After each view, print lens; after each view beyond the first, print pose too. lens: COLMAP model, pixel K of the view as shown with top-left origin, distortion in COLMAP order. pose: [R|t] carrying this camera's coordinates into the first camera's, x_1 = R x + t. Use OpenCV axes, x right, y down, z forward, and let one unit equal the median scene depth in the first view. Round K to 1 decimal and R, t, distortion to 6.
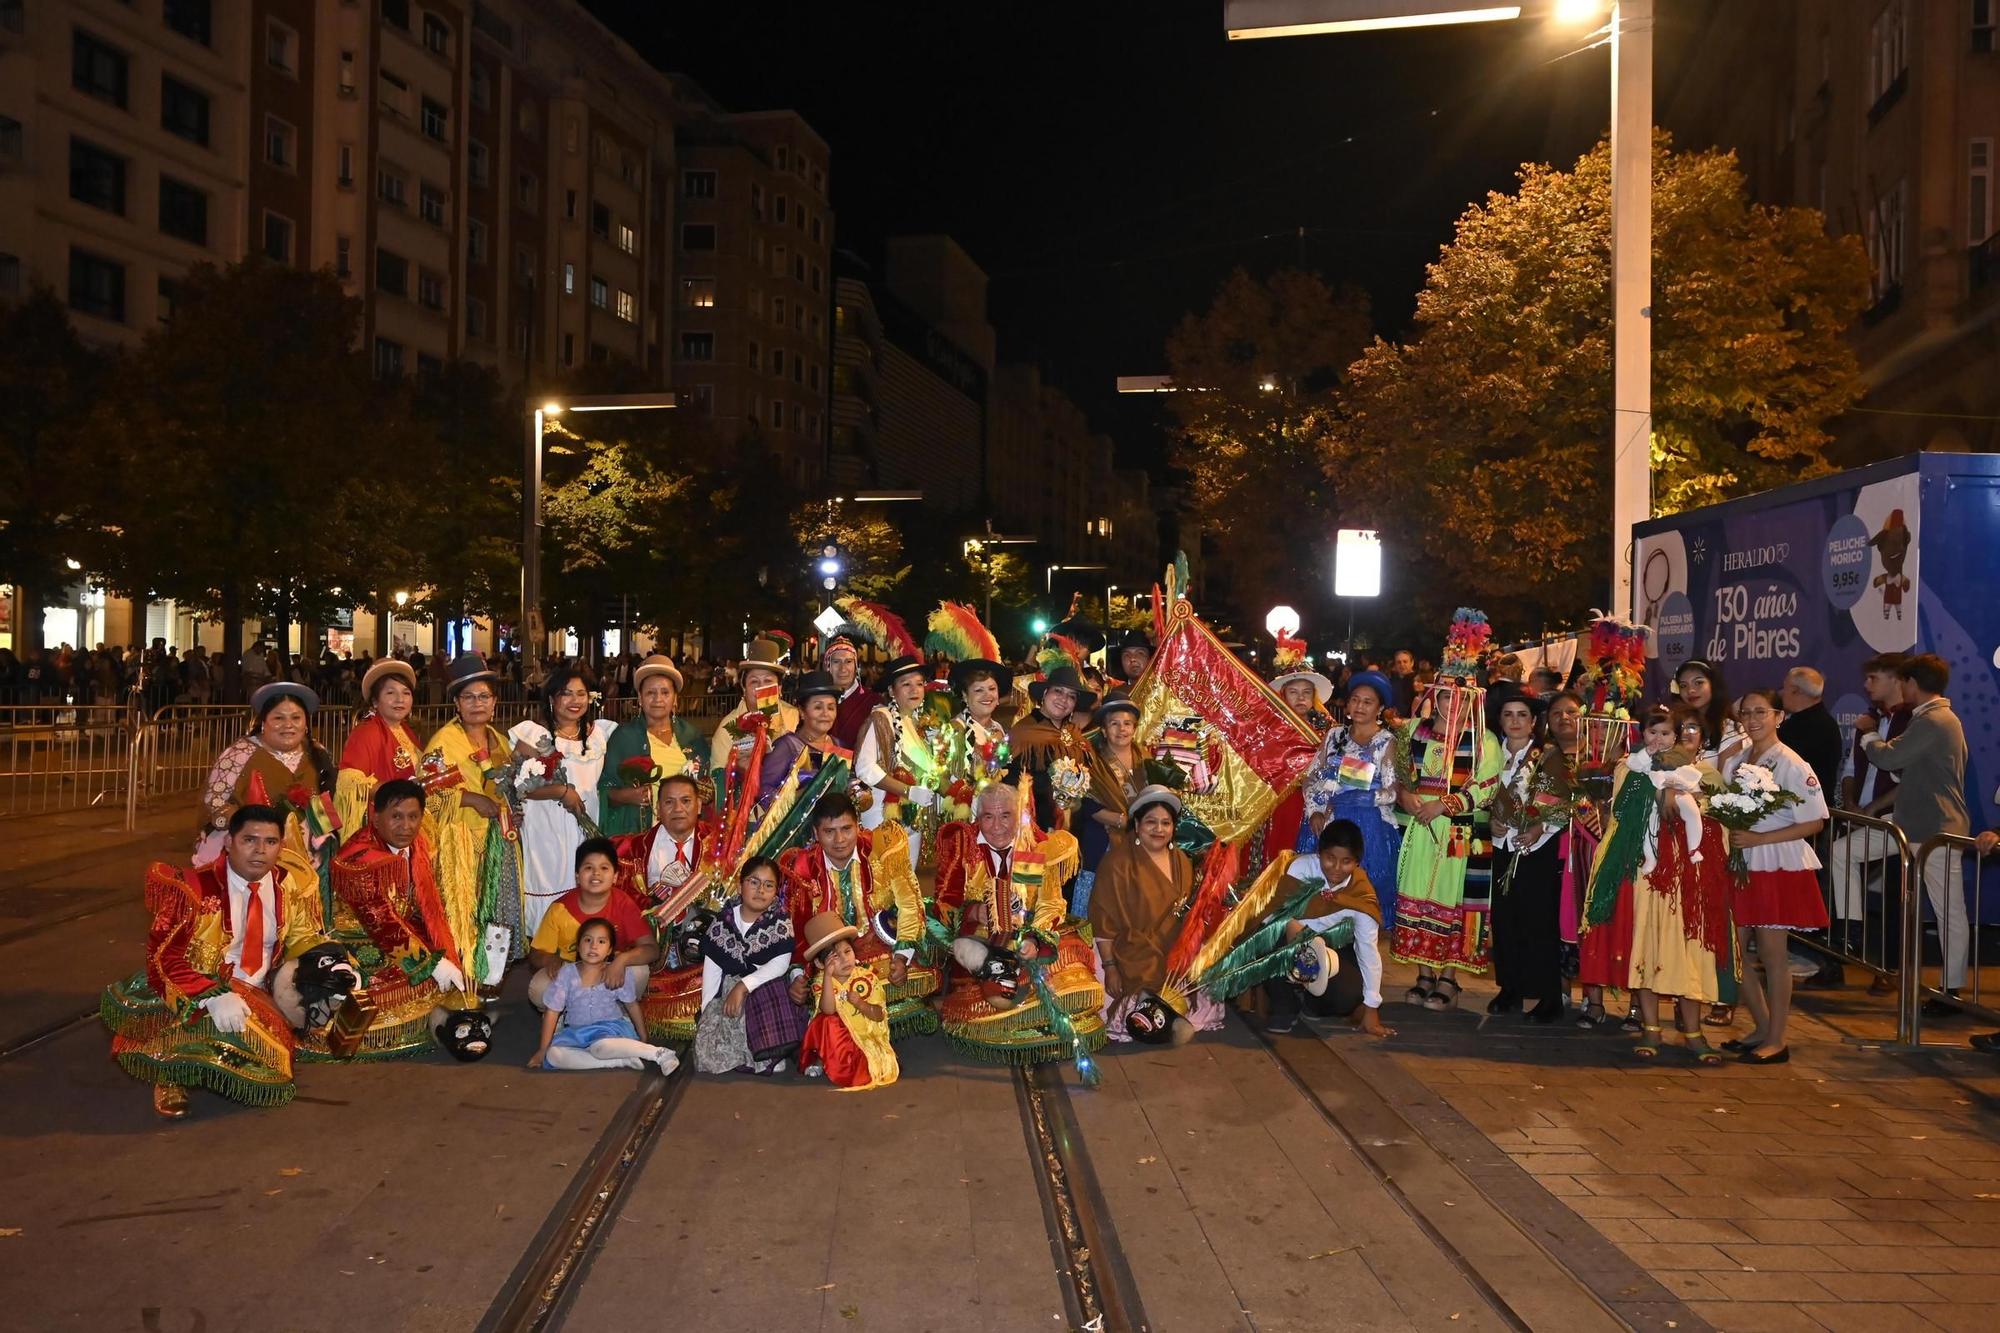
lens RADIAL K [[1621.3, 0, 979.3], [0, 1621.3, 679.5], [0, 0, 1]] dist [0.000508, -0.000537]
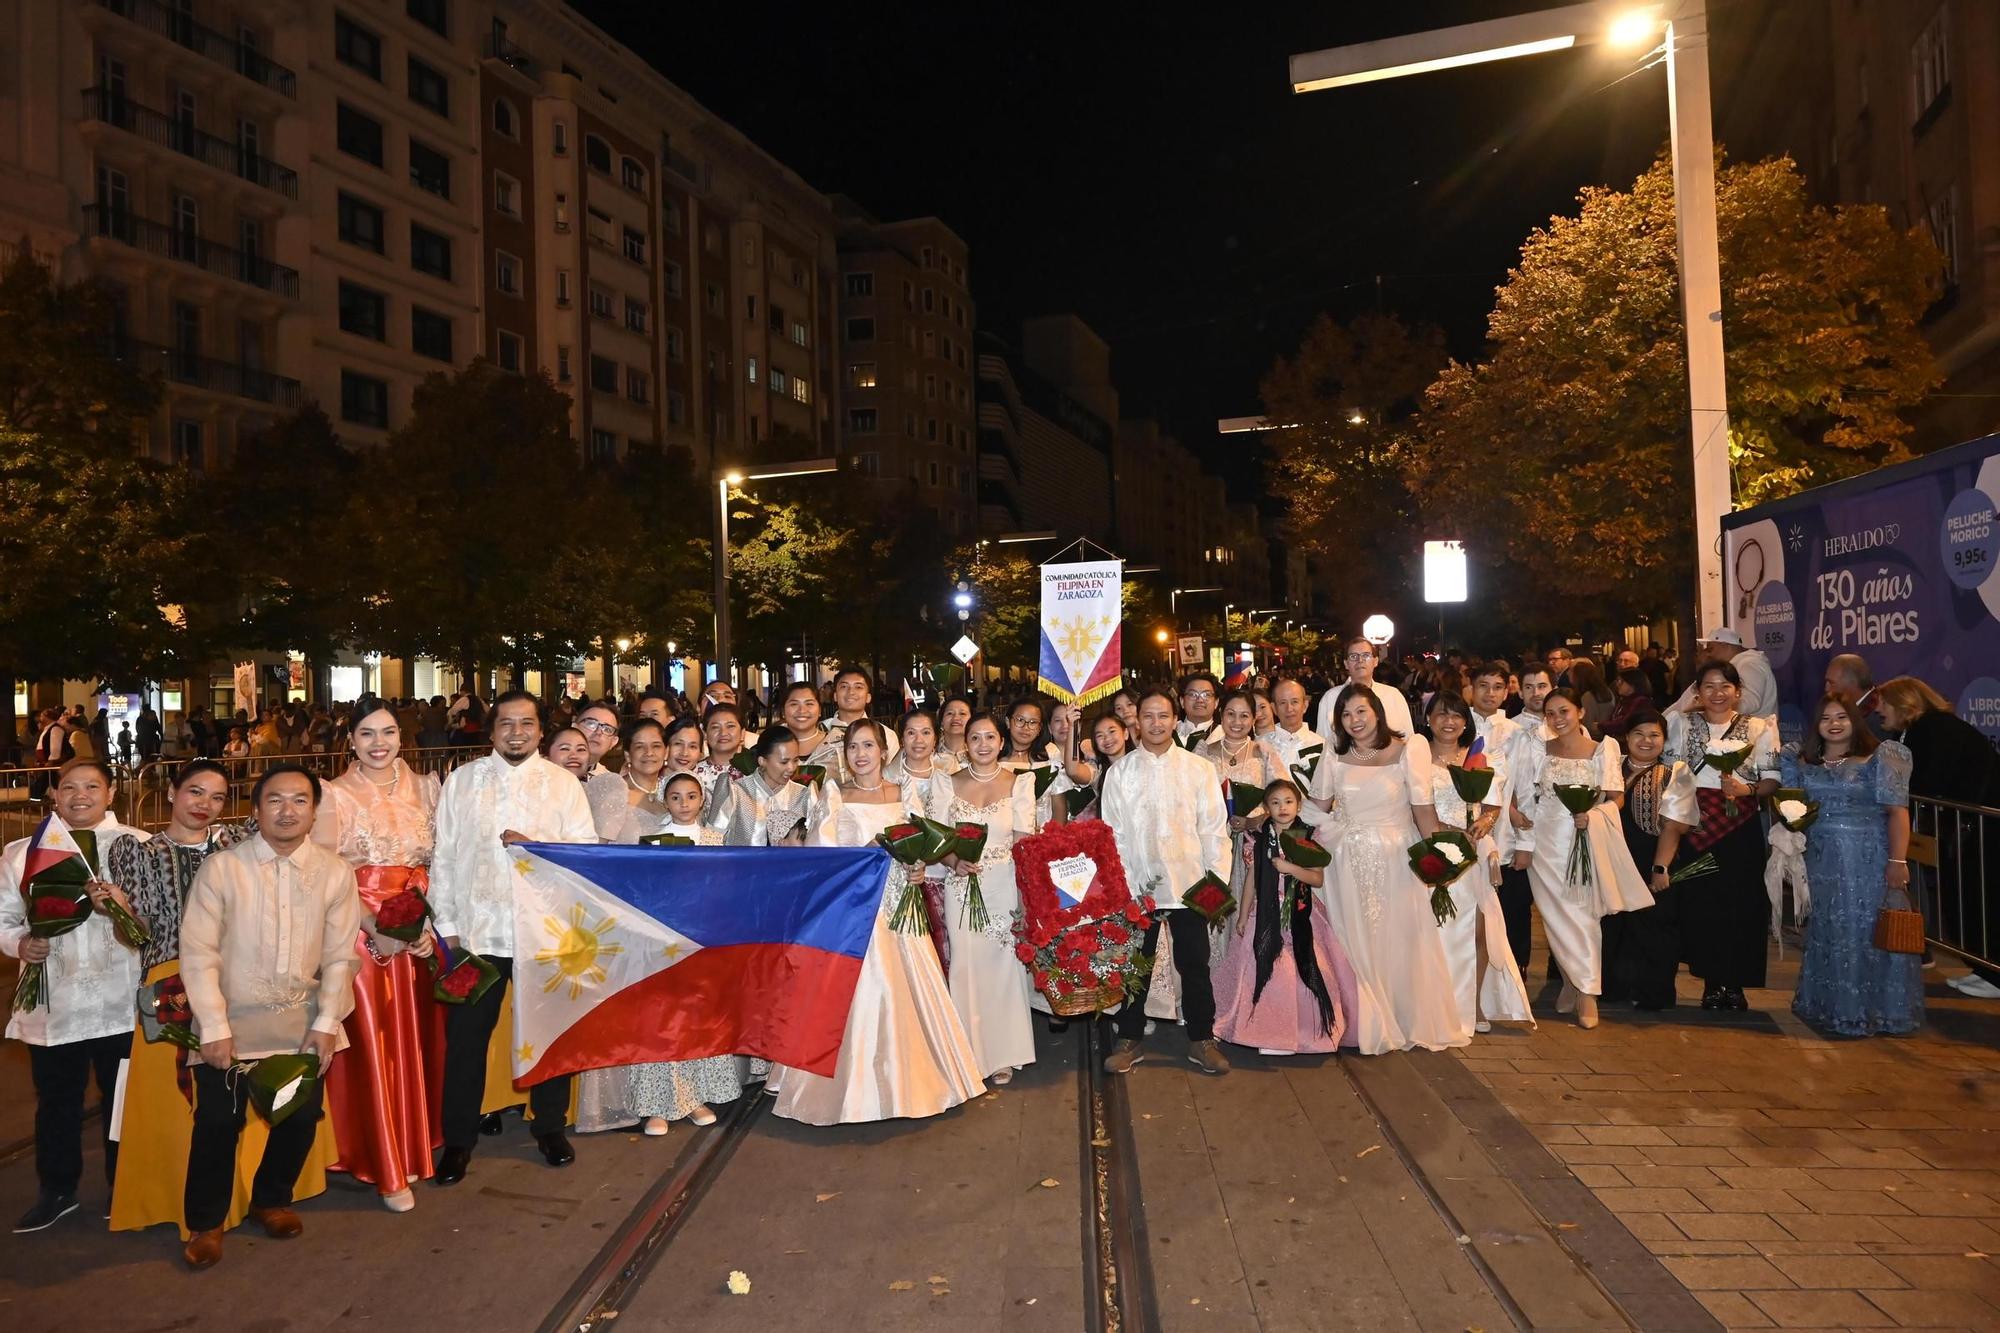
lens RADIAL K [[1370.9, 0, 982.3], [0, 1370.9, 661.8], [0, 0, 1]] dist [-0.001849, 0.002982]
pose [[0.993878, -0.046885, -0.100039, 0.007945], [0.044597, 0.998693, -0.024985, -0.001336], [0.101080, 0.020370, 0.994670, 0.031171]]
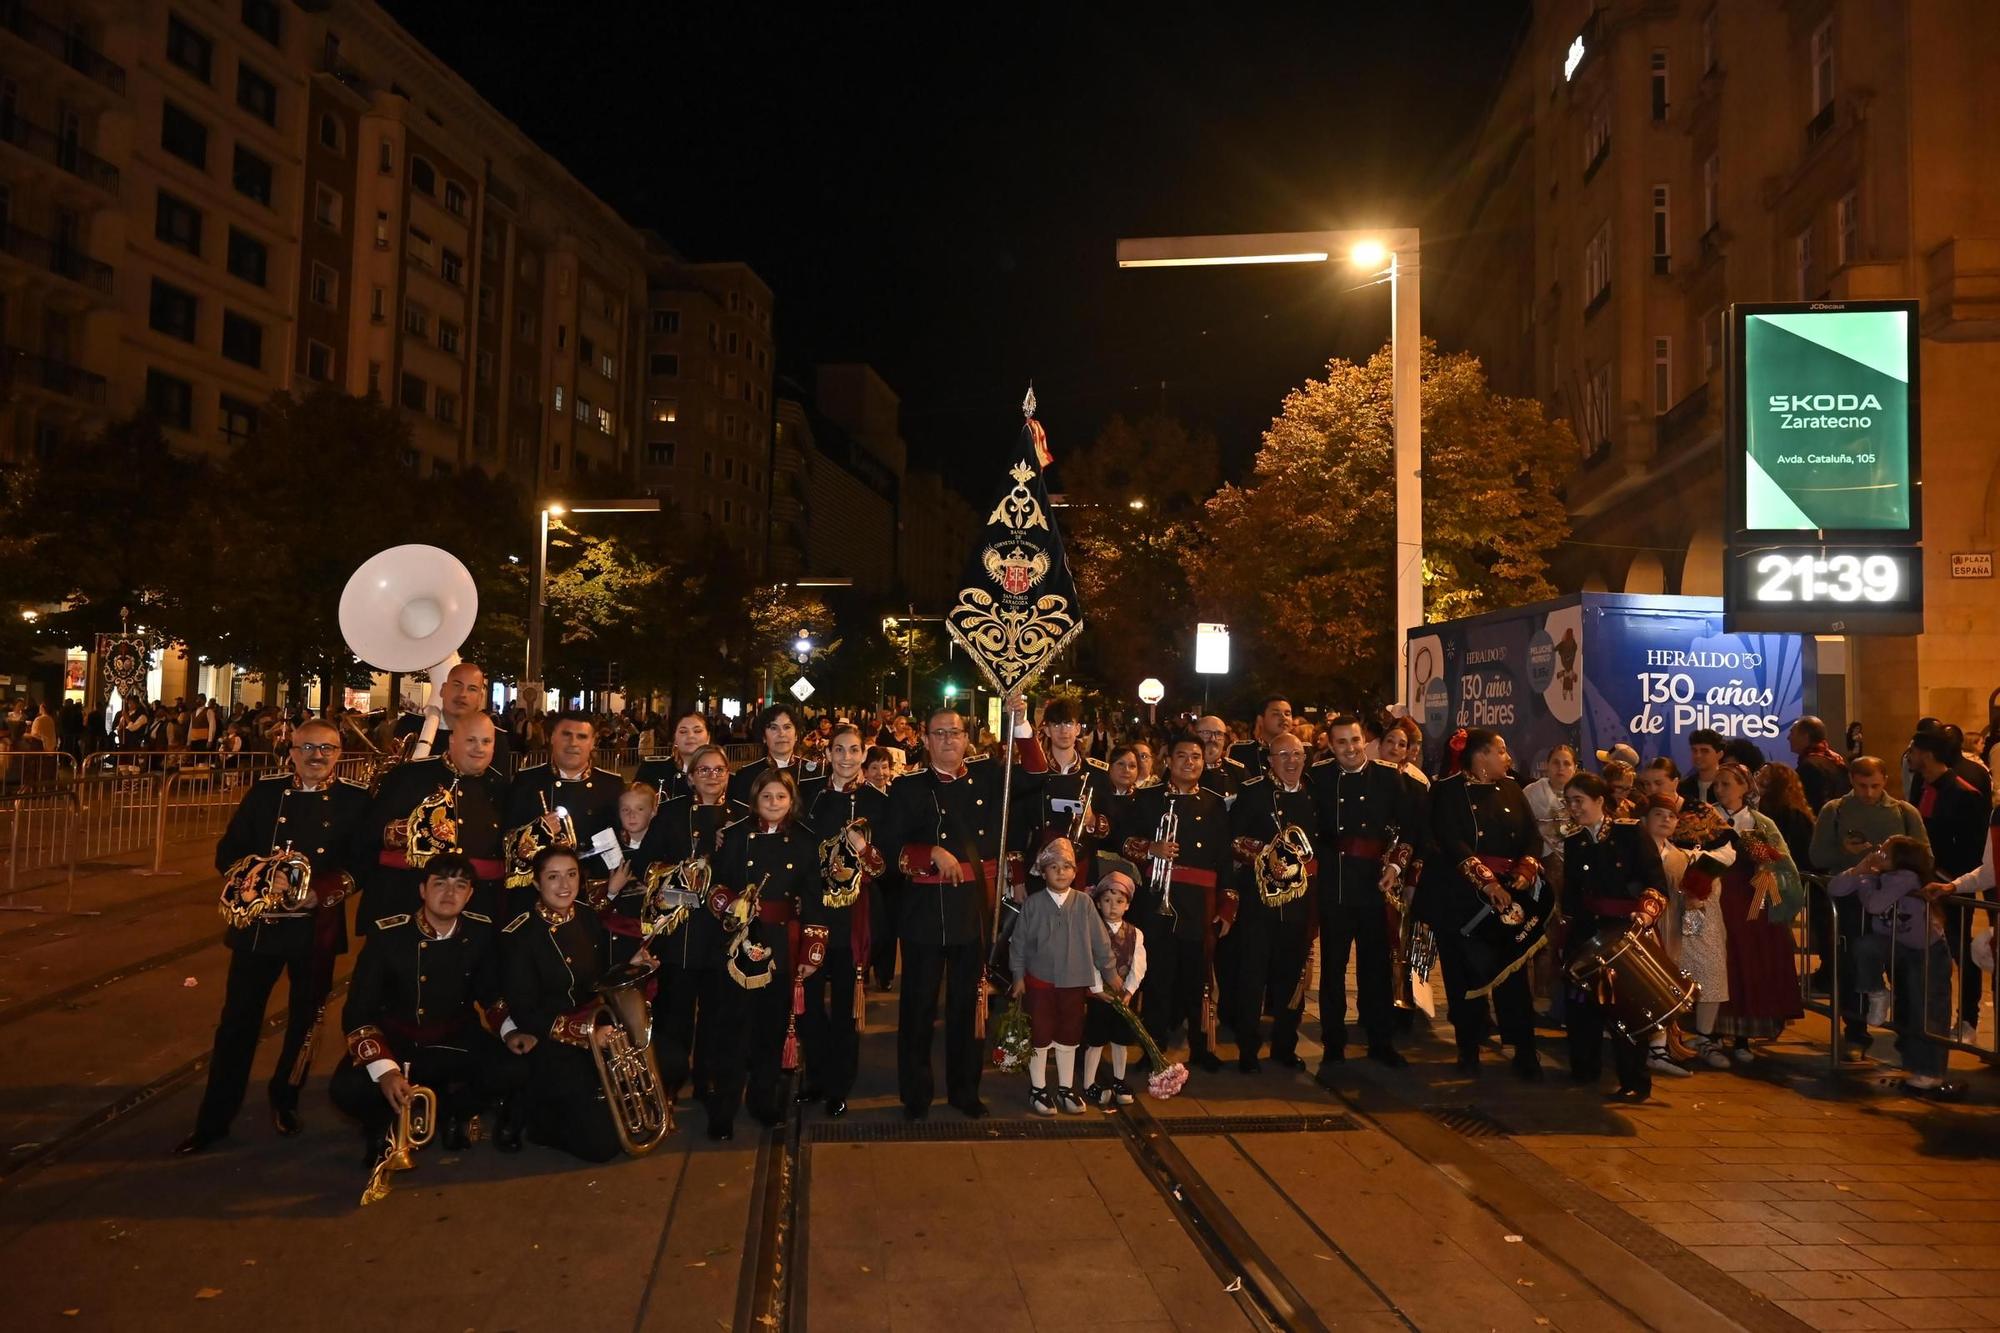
lens RADIAL K [[1380.7, 0, 995.2], [0, 1380.7, 658.7], [0, 0, 1]] dist [-0.006518, 0.005754]
pose [[0.996670, 0.009863, 0.080937, -0.016345], [-0.005458, 0.998501, -0.054466, -0.000461], [-0.081353, 0.053842, 0.995230, -0.051281]]
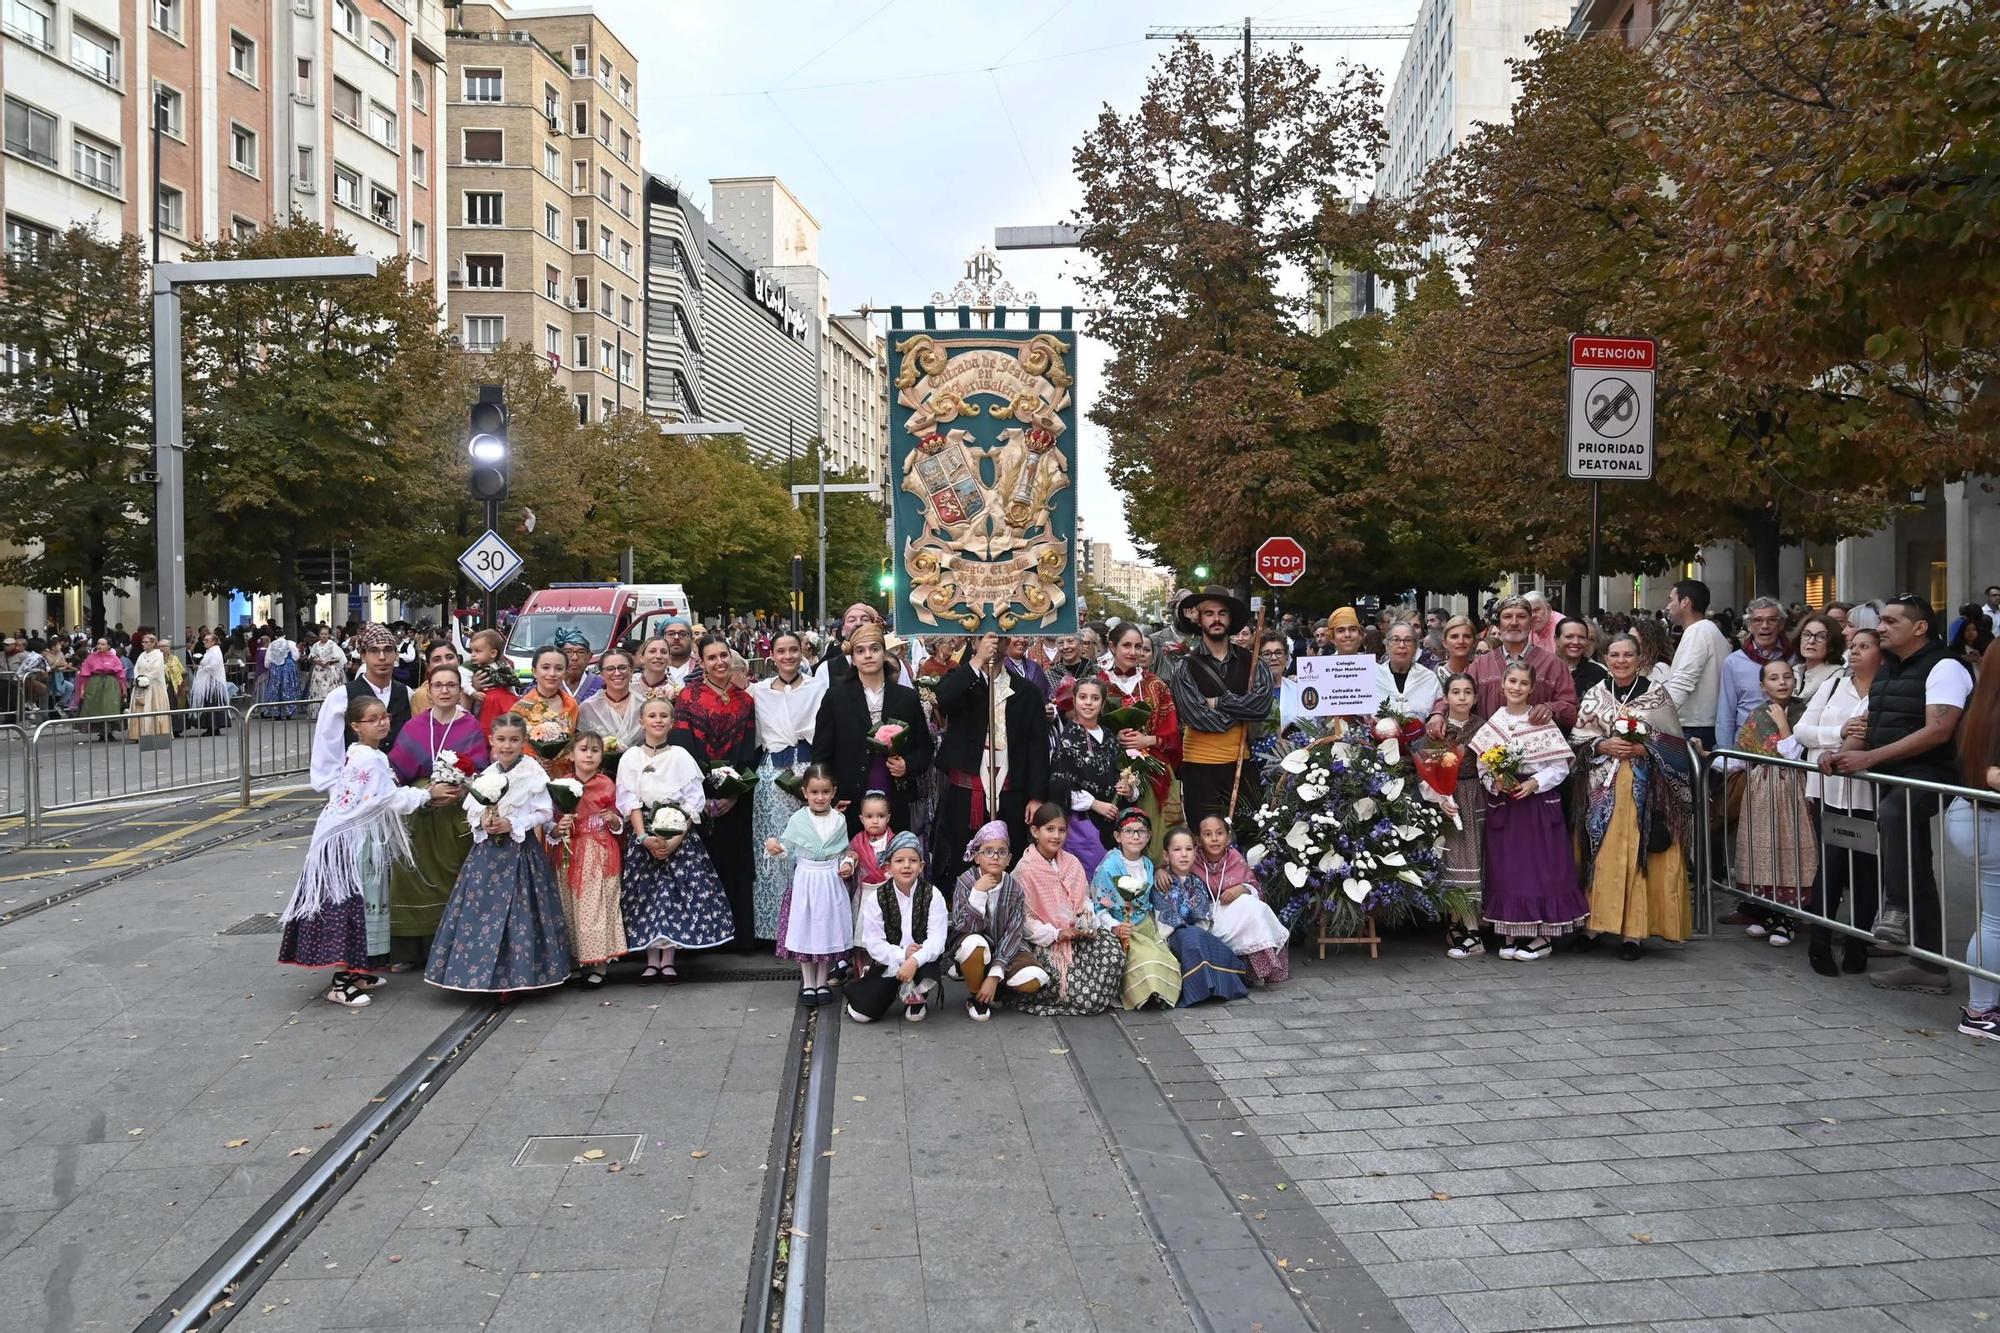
lens RADIAL K [[1521.3, 0, 982.1], [0, 1521.3, 664.7], [0, 0, 1]] dist [0.004254, 0.000691]
pose [[0.994317, -0.018557, 0.104834, 0.005094], [0.016904, 0.999719, 0.016637, -0.004580], [-0.105113, -0.014771, 0.994351, 0.283914]]
